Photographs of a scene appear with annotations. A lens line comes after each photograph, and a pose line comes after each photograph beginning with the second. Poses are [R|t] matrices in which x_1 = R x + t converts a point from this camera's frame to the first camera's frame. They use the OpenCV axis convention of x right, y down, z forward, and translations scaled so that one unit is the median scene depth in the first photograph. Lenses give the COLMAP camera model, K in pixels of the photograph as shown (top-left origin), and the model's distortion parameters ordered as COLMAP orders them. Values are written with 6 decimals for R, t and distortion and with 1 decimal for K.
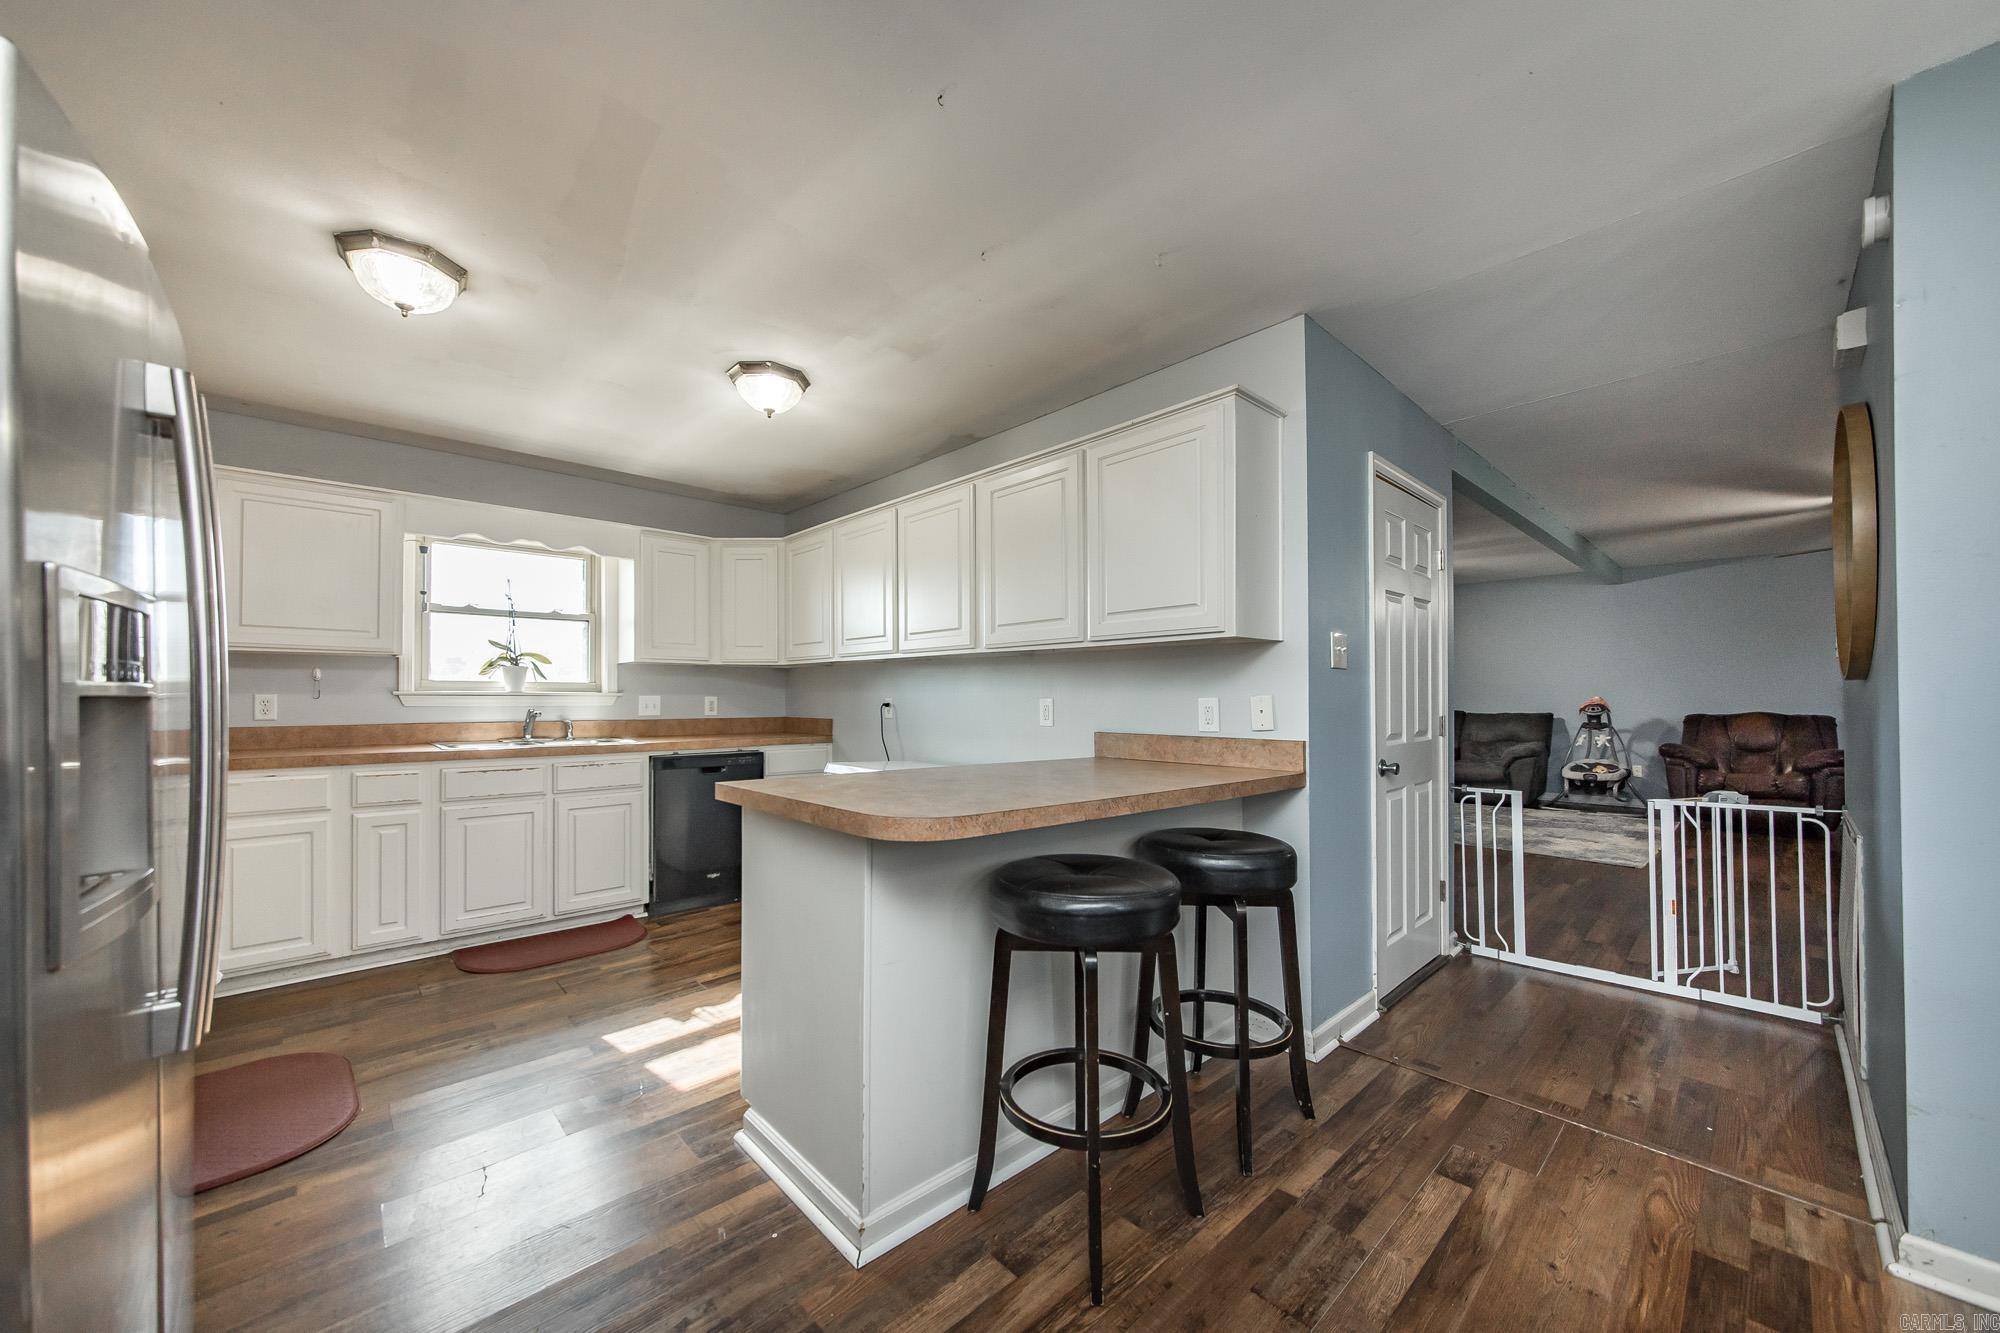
lens RADIAL K [[734.1, 0, 999.1], [0, 734.1, 693.3], [0, 0, 1]] dist [-0.002649, -0.000061]
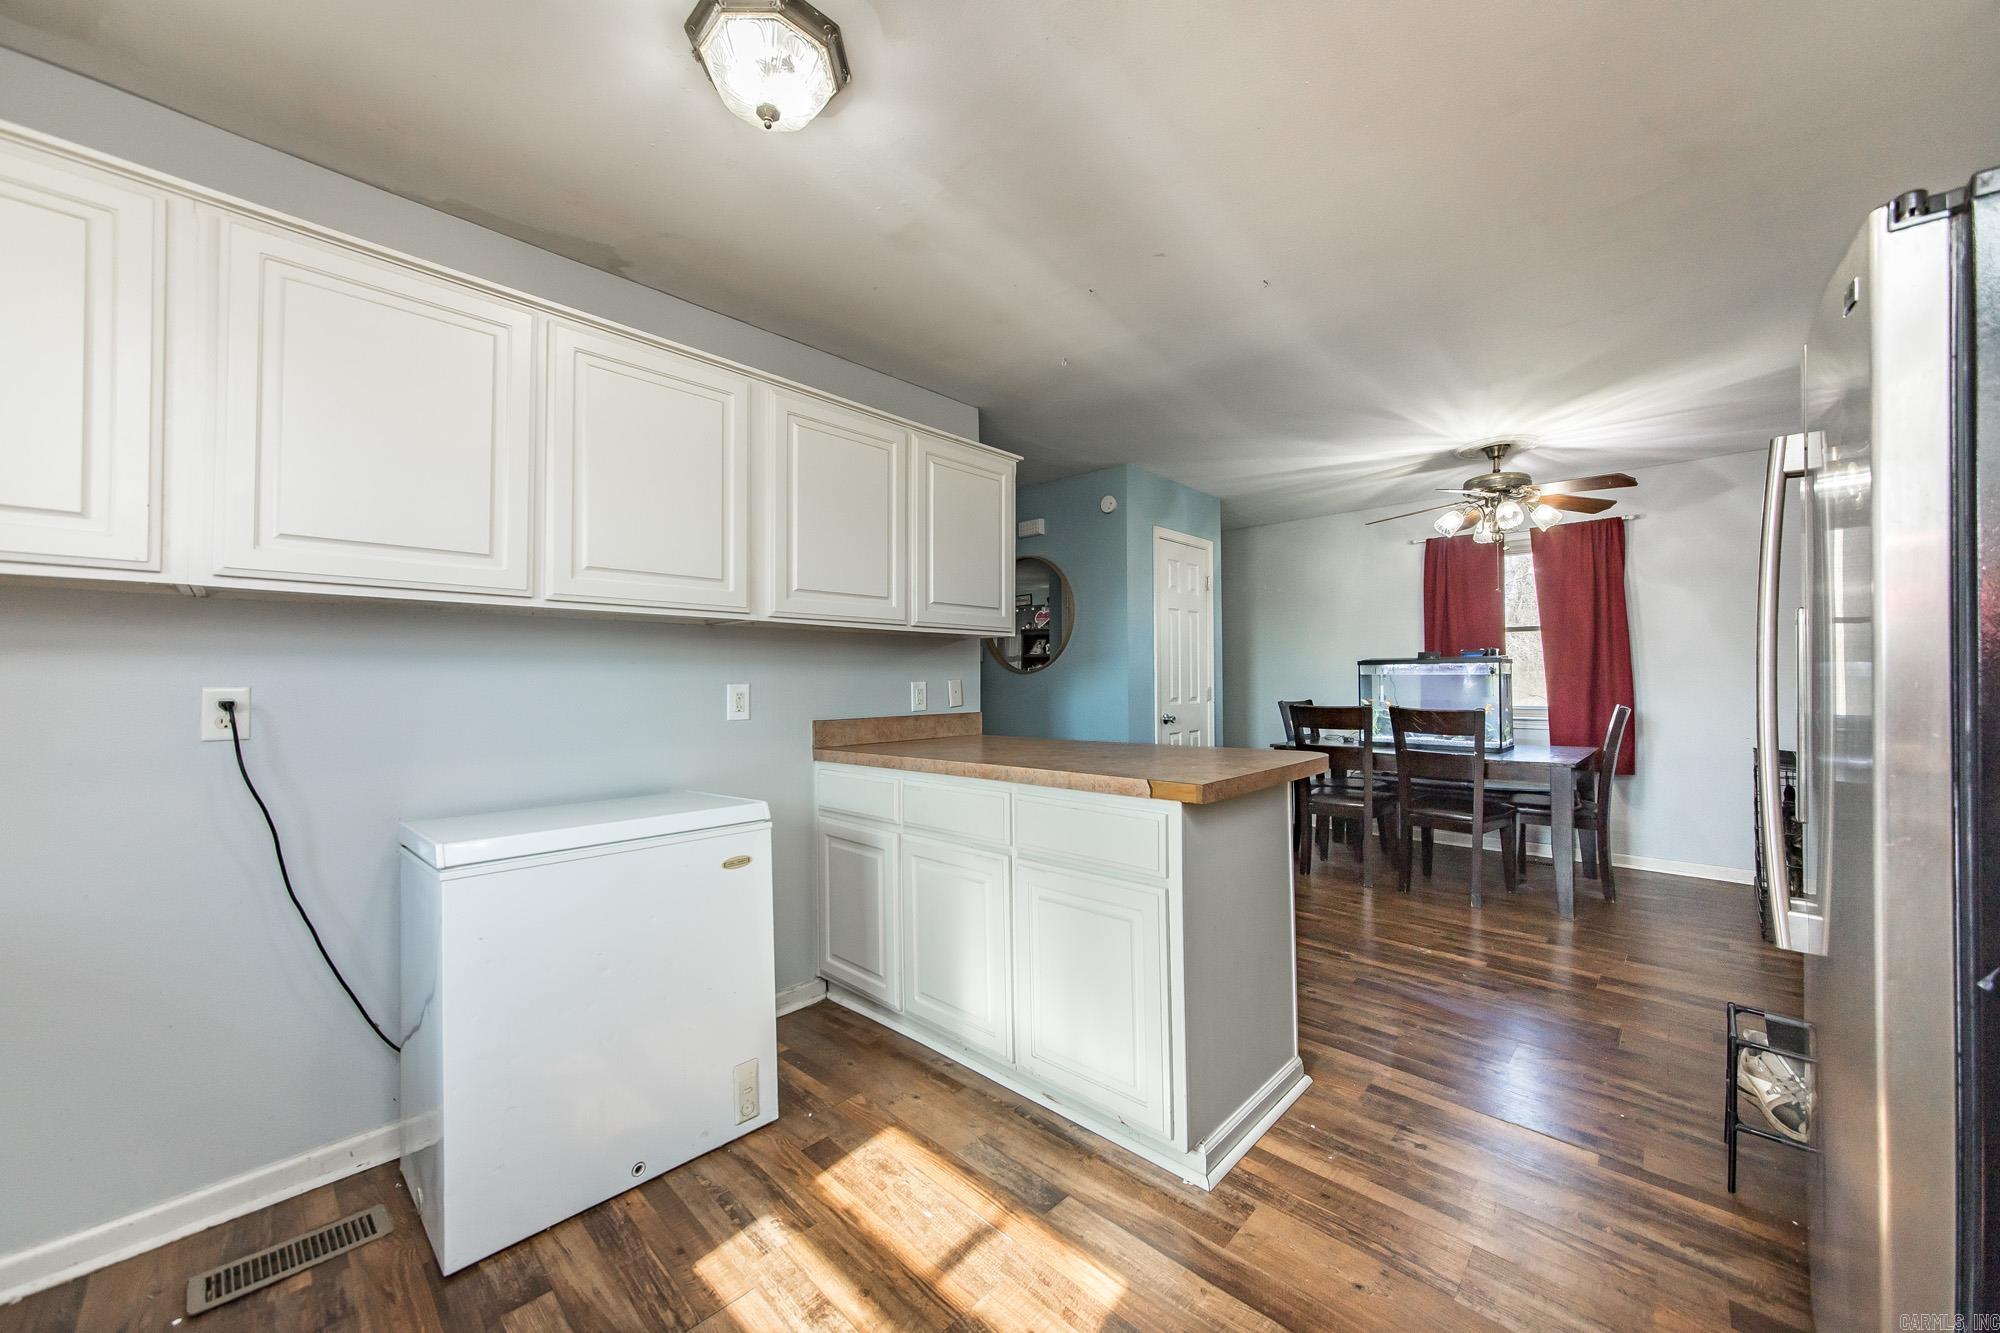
lens RADIAL K [[717.0, 0, 1000.0], [0, 717.0, 666.5], [0, 0, 1]] dist [-0.000861, 0.000008]
pose [[-0.059465, 0.019893, 0.998032, -0.622999], [0.000912, 0.999802, -0.019874, 0.003051], [-0.998230, -0.000272, -0.059472, 0.672284]]
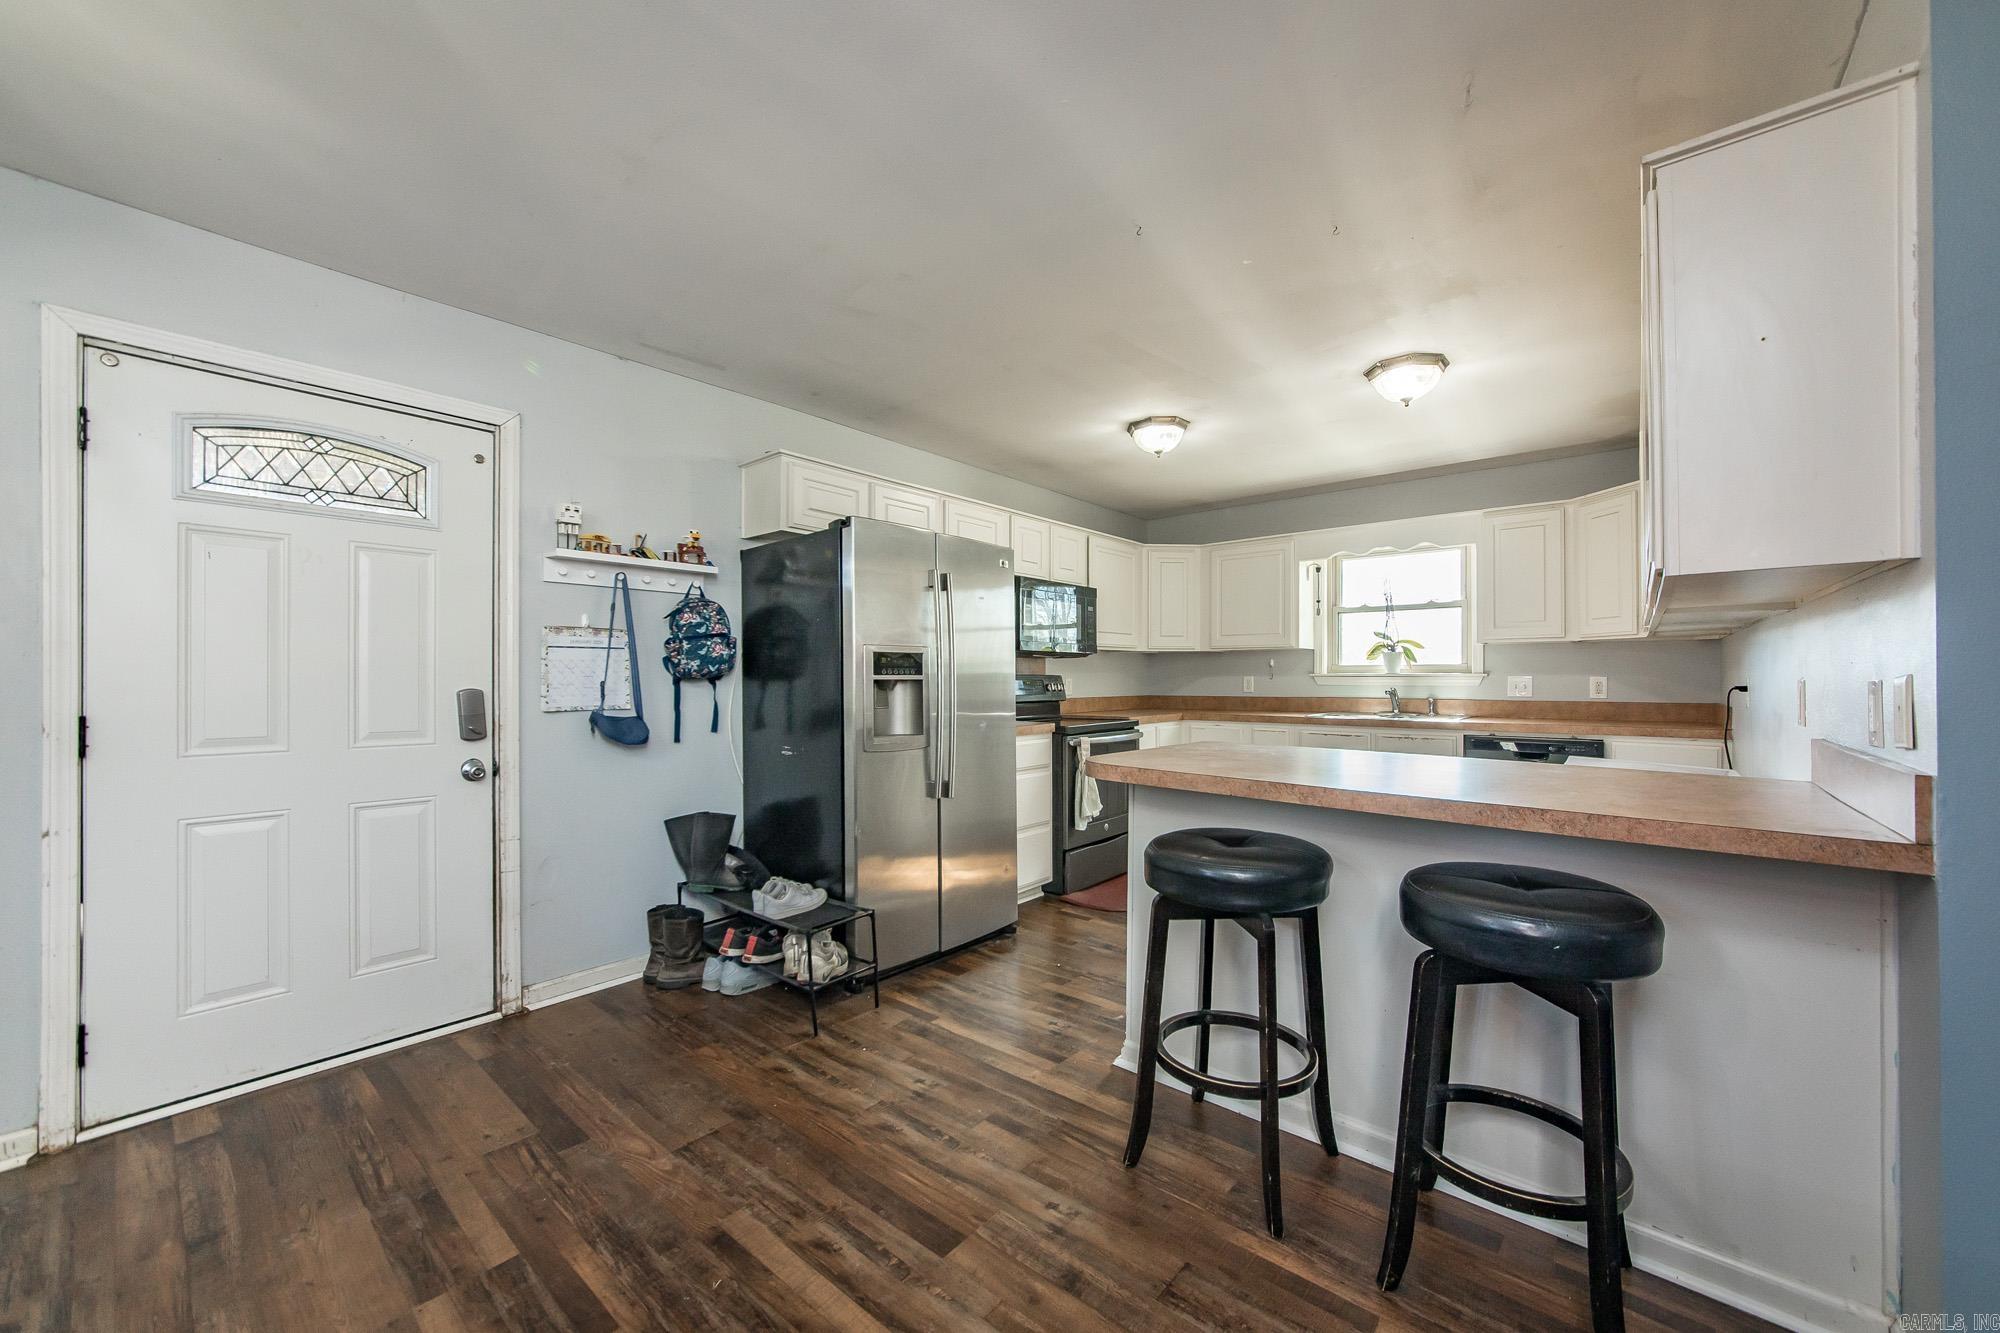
lens RADIAL K [[750.7, 0, 1007.7], [0, 750.7, 677.4], [0, 0, 1]] dist [-0.020636, -0.000058]
pose [[0.123633, -0.002846, -0.992324, 0.509119], [0.007350, 0.999971, -0.001952, 0.002569], [0.992301, -0.007052, 0.123650, 0.242118]]
